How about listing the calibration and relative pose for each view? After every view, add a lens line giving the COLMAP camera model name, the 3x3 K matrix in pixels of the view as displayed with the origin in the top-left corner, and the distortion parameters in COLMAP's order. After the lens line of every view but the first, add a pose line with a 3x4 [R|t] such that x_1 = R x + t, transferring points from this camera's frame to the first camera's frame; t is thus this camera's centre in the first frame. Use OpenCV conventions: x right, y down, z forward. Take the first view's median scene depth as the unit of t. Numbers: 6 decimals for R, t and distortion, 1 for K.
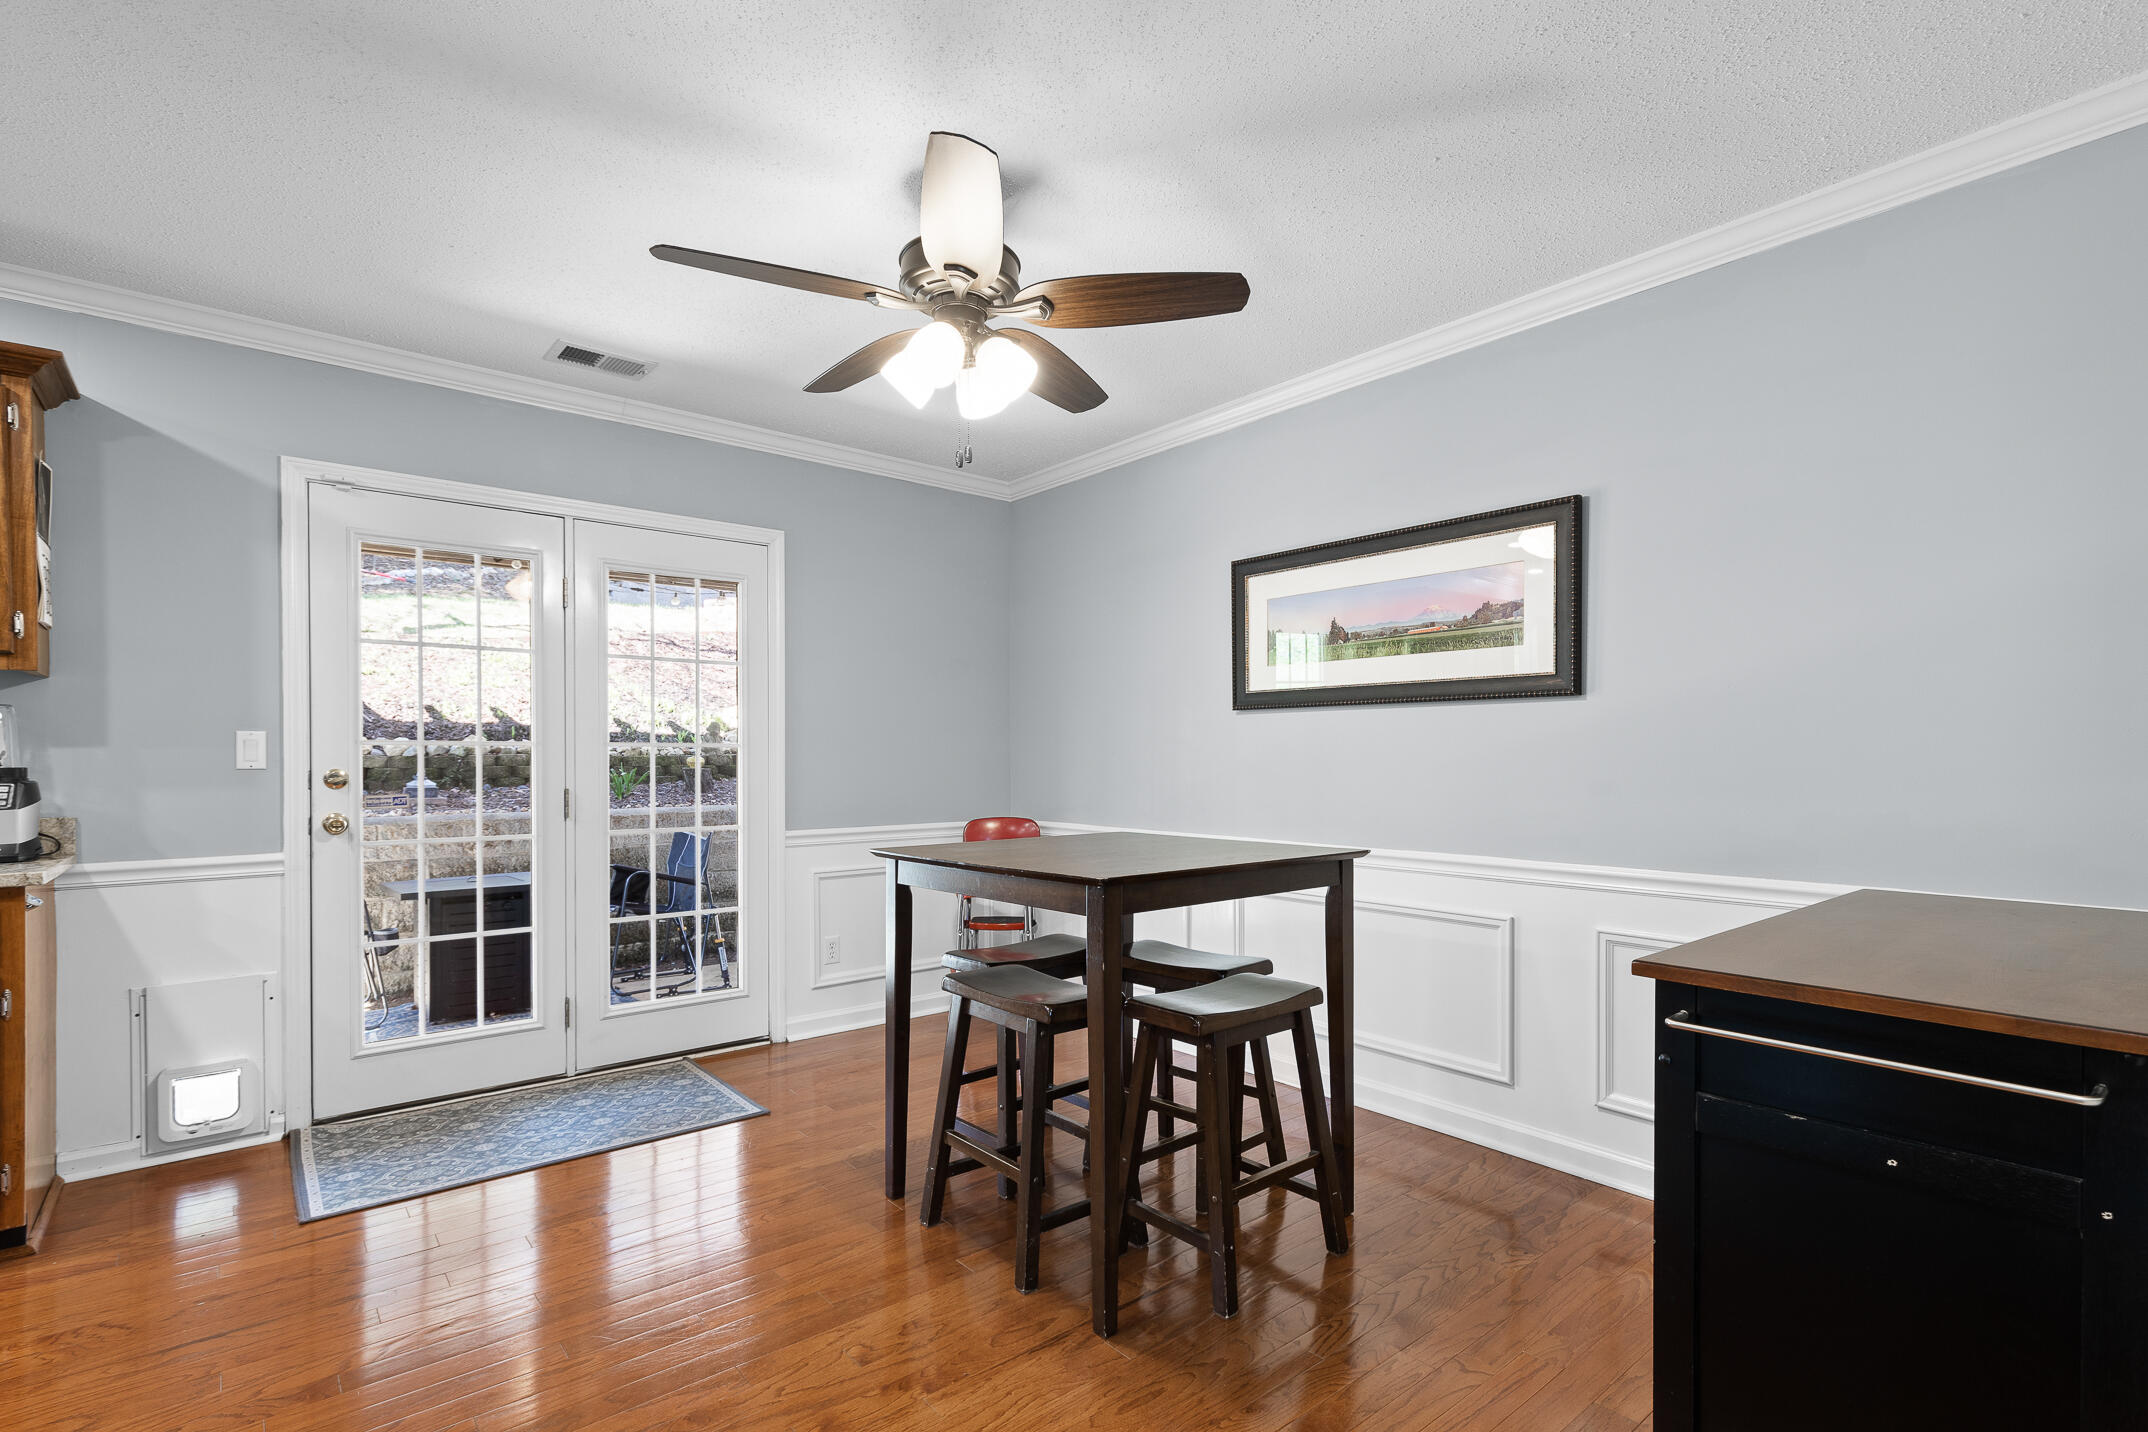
lens RADIAL K [[991.9, 0, 1057.3], [0, 991.9, 766.3], [0, 0, 1]] dist [0.010815, -0.000889]
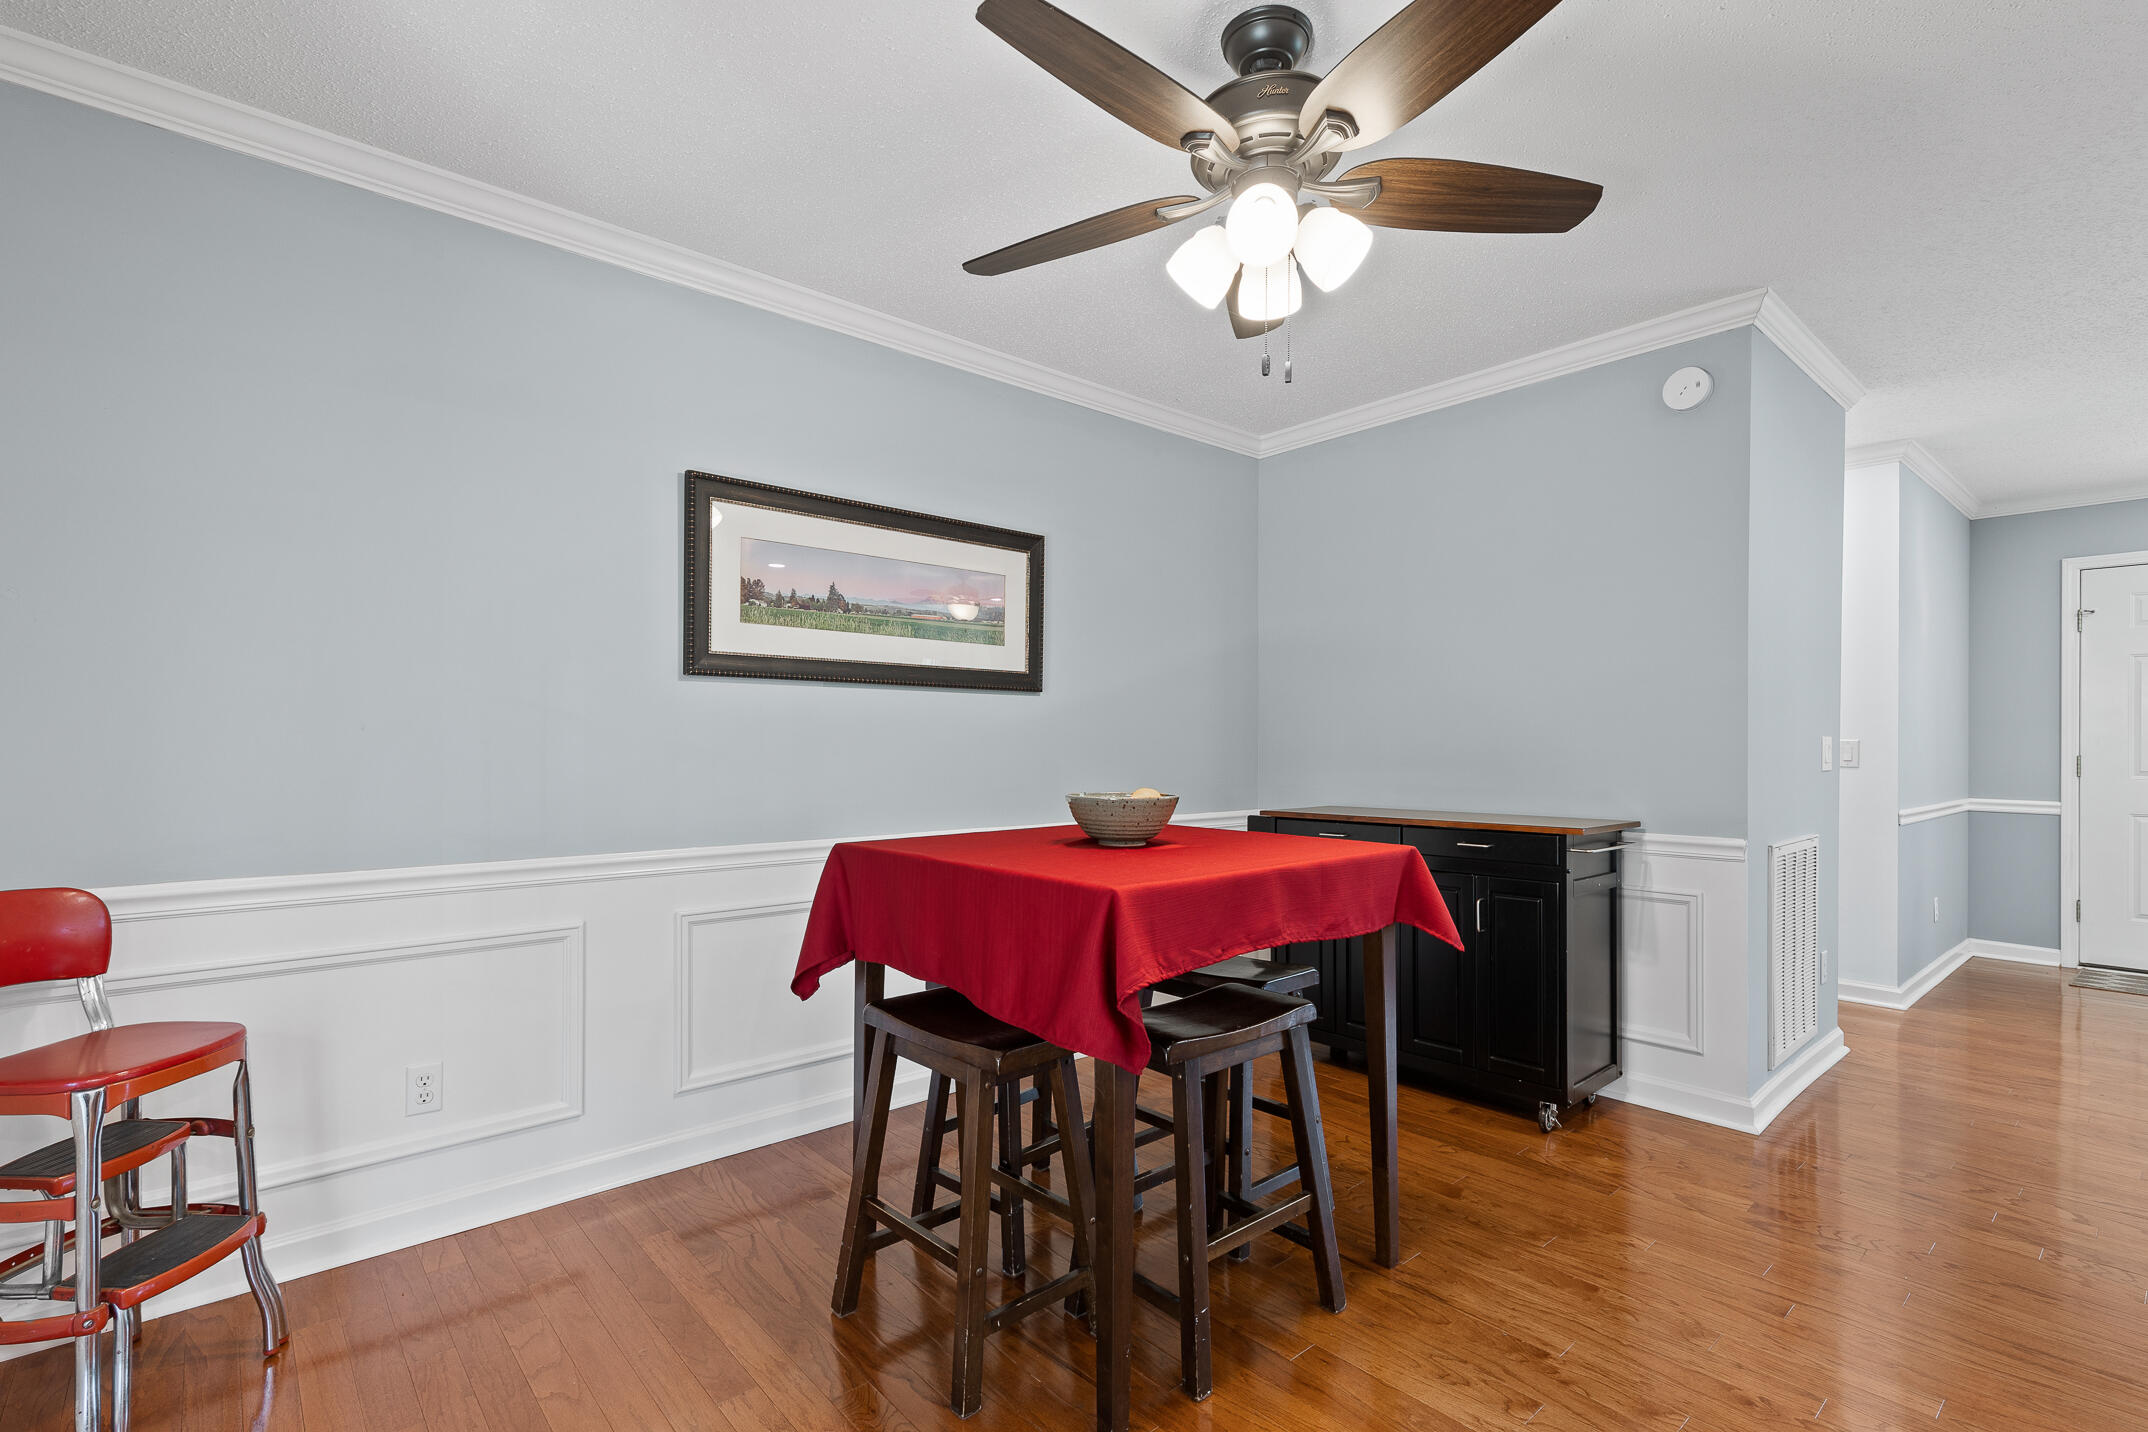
lens RADIAL K [[991.9, 0, 1067.7], [0, 991.9, 748.9], [0, 0, 1]] dist [0.010815, -0.000889]
pose [[-0.021233, -0.000321, 0.999775, -0.648290], [0.010187, 0.999948, 0.000537, 0.000718], [-0.999723, 0.010196, -0.021229, 0.858312]]
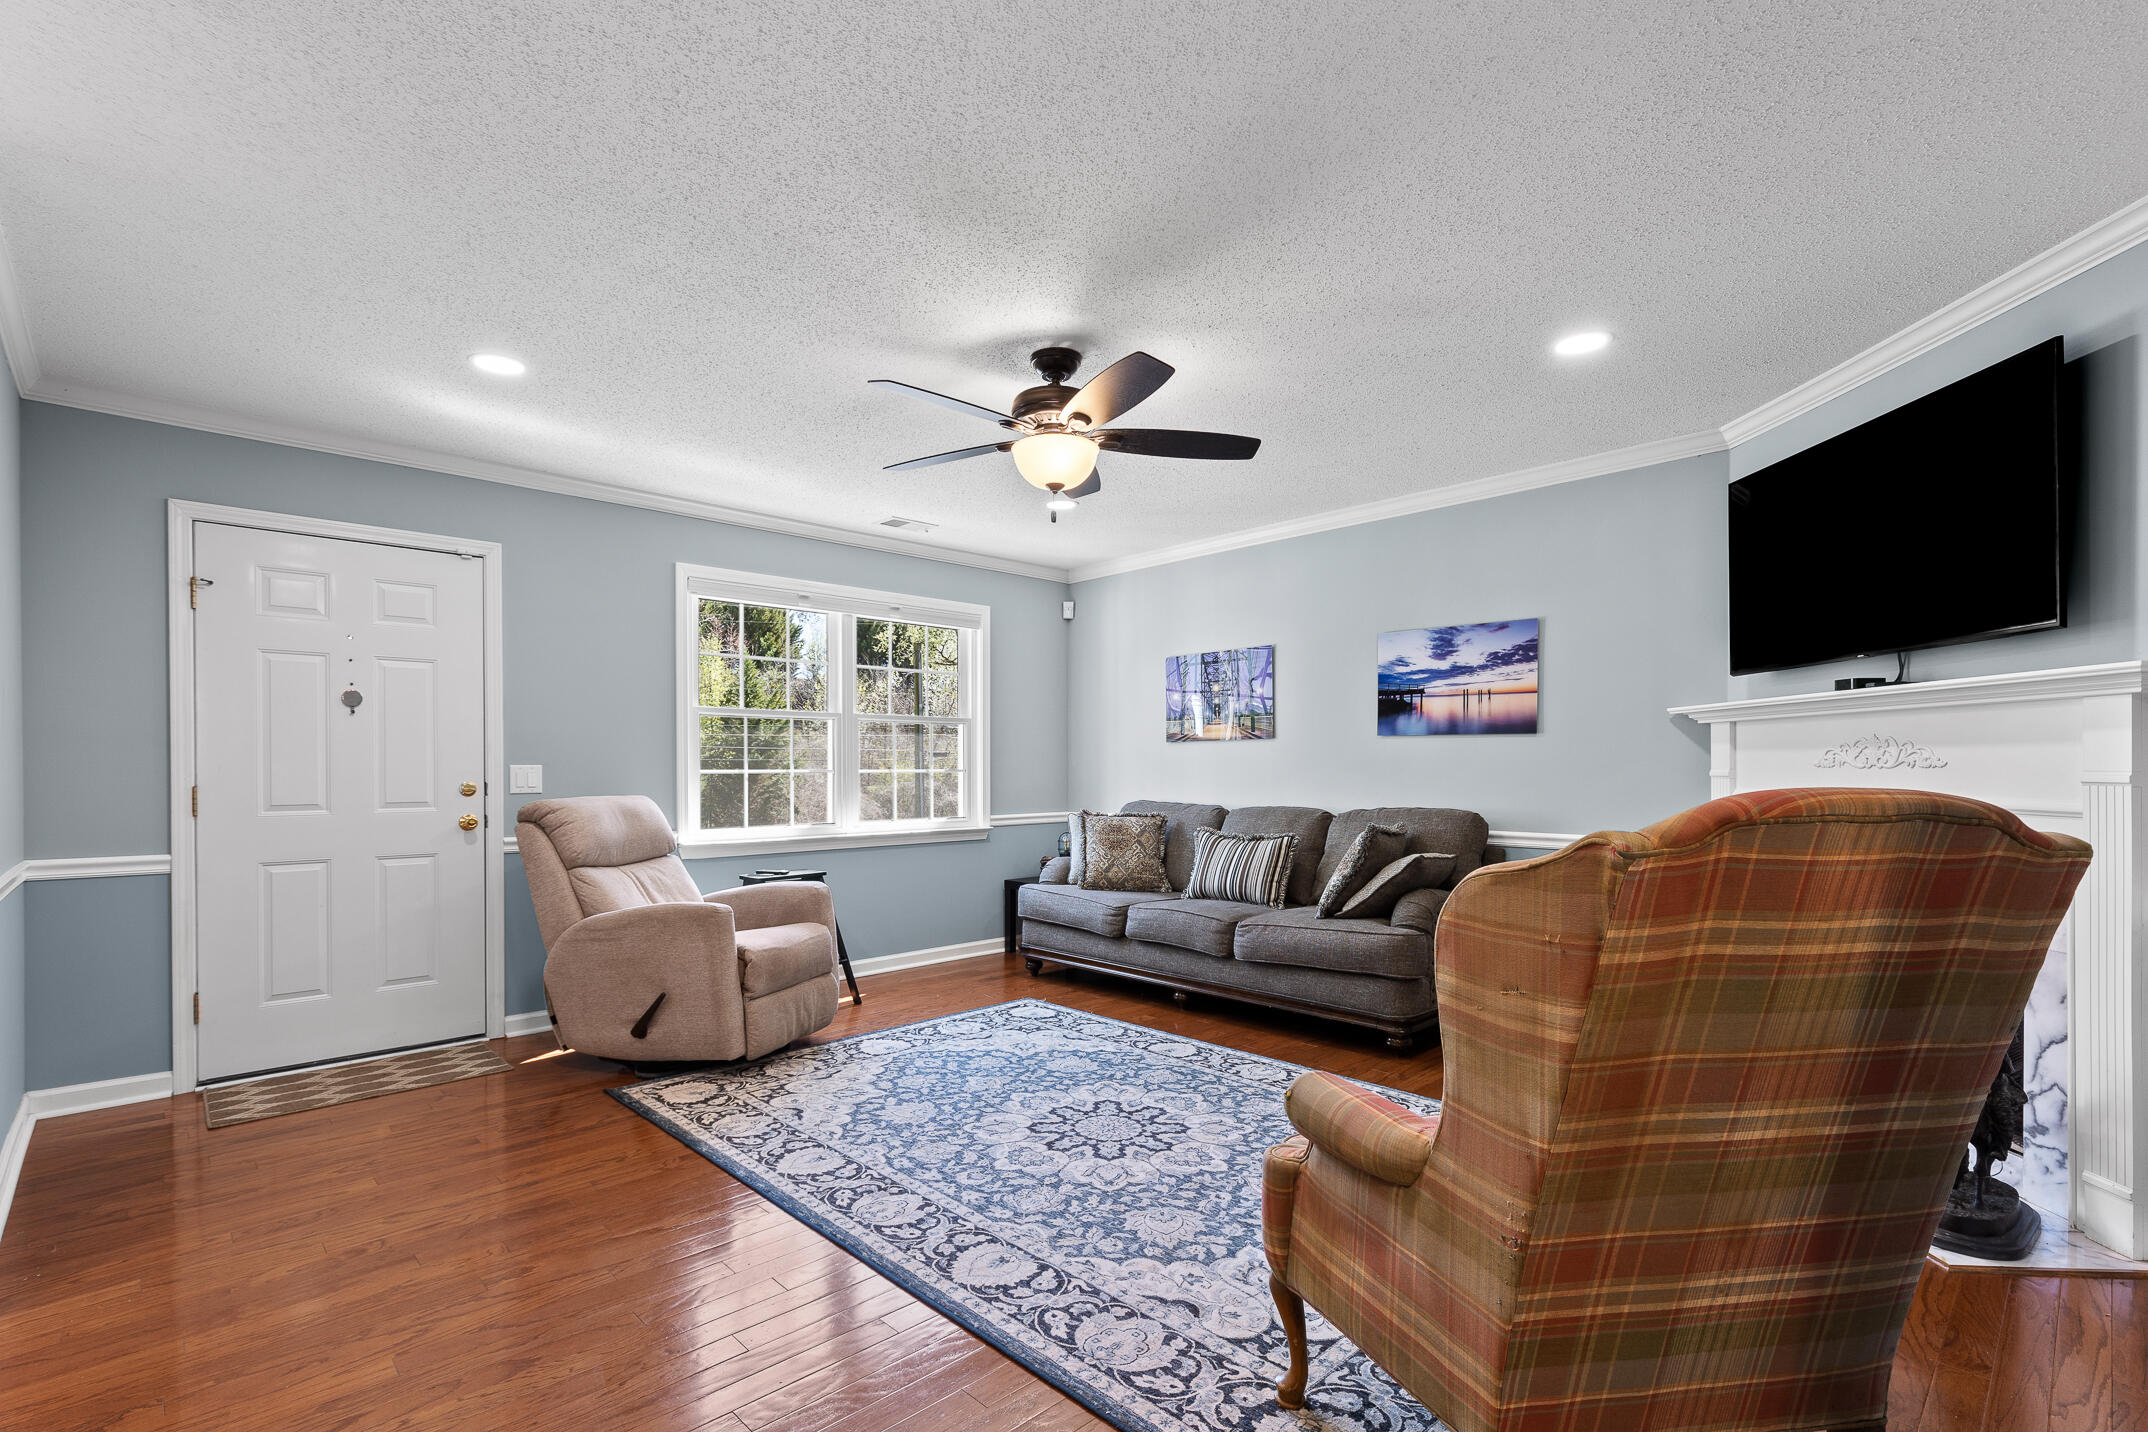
lens RADIAL K [[991.9, 0, 1099.0], [0, 991.9, 767.9], [0, 0, 1]] dist [0.010815, -0.000889]
pose [[-0.997073, 0.003561, -0.076378, 0.006435], [0.002694, 0.999931, 0.011450, -0.001508], [0.076414, 0.011211, -0.997013, 0.392442]]
